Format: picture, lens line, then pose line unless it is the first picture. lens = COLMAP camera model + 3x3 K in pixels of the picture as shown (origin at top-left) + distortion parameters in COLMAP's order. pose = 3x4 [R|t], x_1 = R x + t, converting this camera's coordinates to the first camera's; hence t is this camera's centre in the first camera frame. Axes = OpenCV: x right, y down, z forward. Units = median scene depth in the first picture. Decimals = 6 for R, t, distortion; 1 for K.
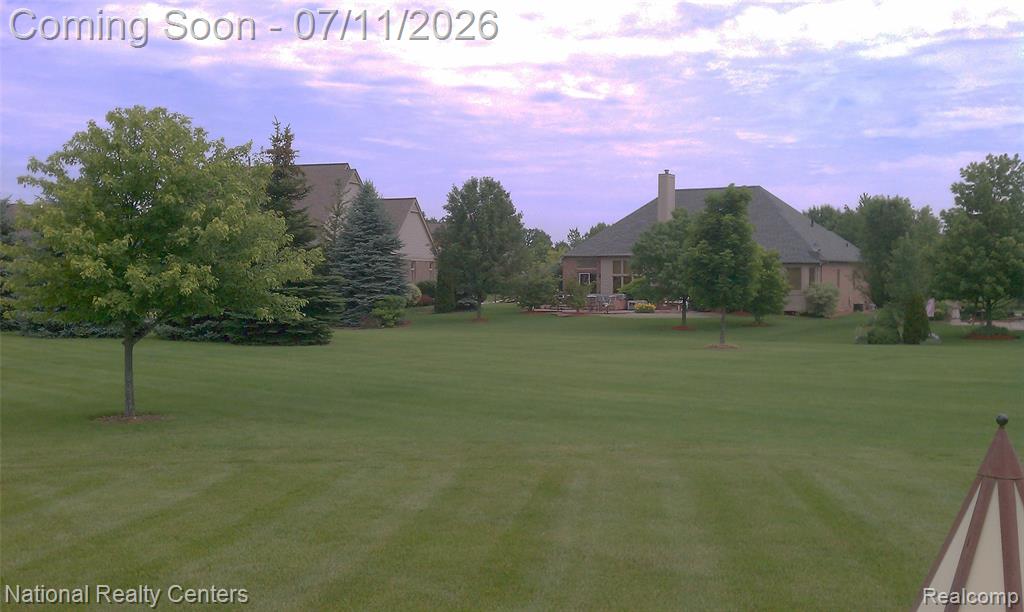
lens RADIAL K [[1146.1, 0, 512.0], [0, 1146.1, 306.0], [0, 0, 1]] dist [0.005191, -0.008083]
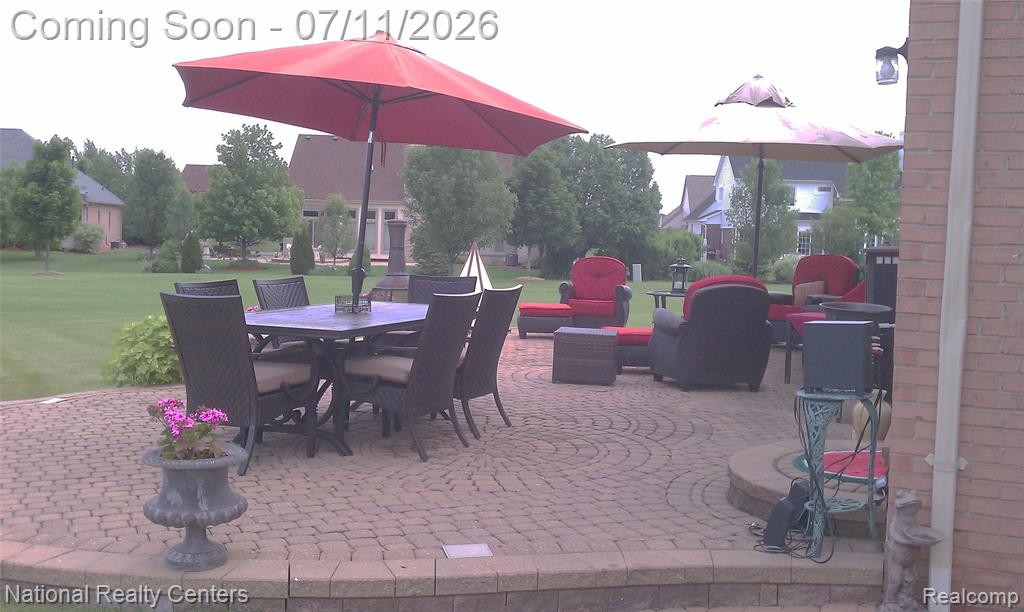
lens RADIAL K [[1146.1, 0, 512.0], [0, 1146.1, 306.0], [0, 0, 1]] dist [0.005191, -0.008083]
pose [[0.778067, -0.020876, 0.627834, -0.156328], [-0.009655, 0.998932, 0.045181, 0.009280], [-0.628106, -0.041216, 0.777035, -0.182196]]
